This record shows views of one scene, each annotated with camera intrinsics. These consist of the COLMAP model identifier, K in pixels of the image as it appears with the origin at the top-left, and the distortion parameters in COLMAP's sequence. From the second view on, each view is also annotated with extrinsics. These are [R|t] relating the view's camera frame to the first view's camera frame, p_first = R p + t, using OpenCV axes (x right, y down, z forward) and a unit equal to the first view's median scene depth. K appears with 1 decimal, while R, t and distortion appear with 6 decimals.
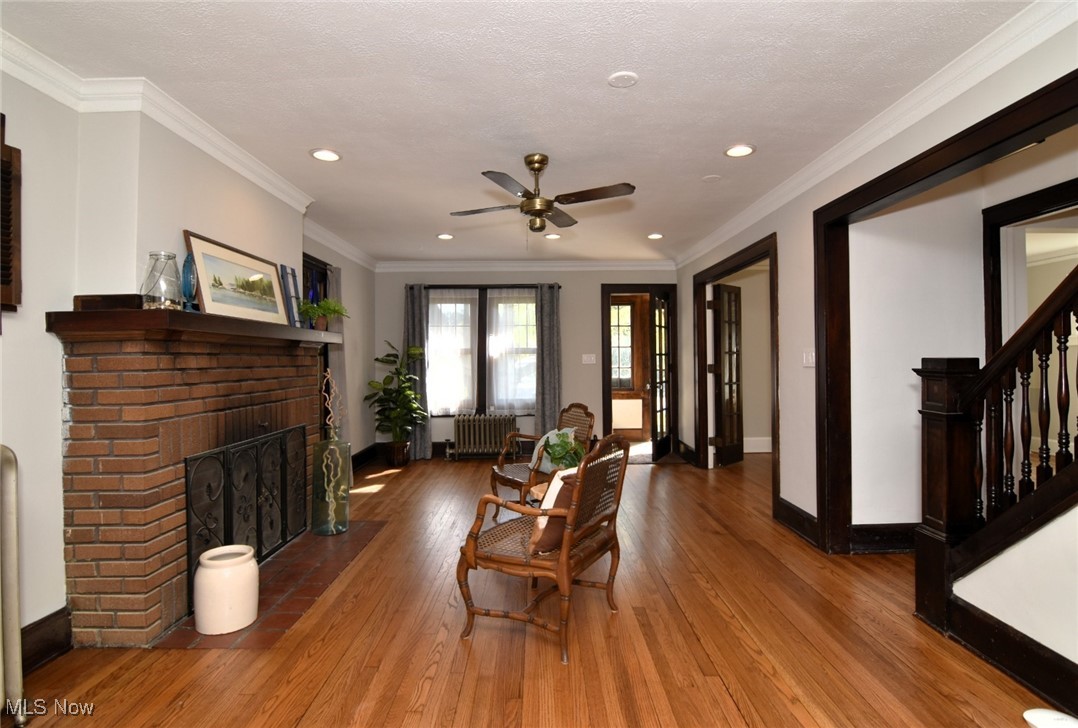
lens RADIAL K [[536.4, 0, 545.8], [0, 536.4, 357.1], [0, 0, 1]] dist [-0.001629, -0.014542]
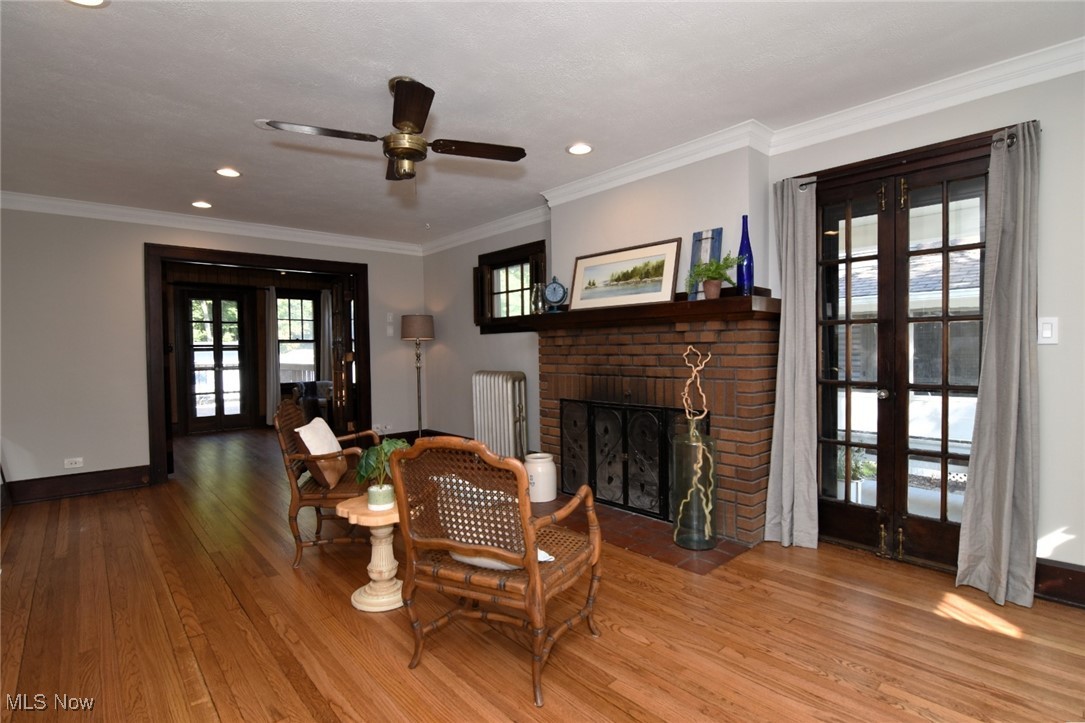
lens RADIAL K [[530.8, 0, 545.2], [0, 530.8, 362.3], [0, 0, 1]] dist [-0.004079, -0.013507]
pose [[-0.757612, 0.035396, -0.651745, 0.322211], [0.022899, 0.999355, 0.027655, 0.019834], [0.652303, 0.006027, -0.757934, 1.596719]]
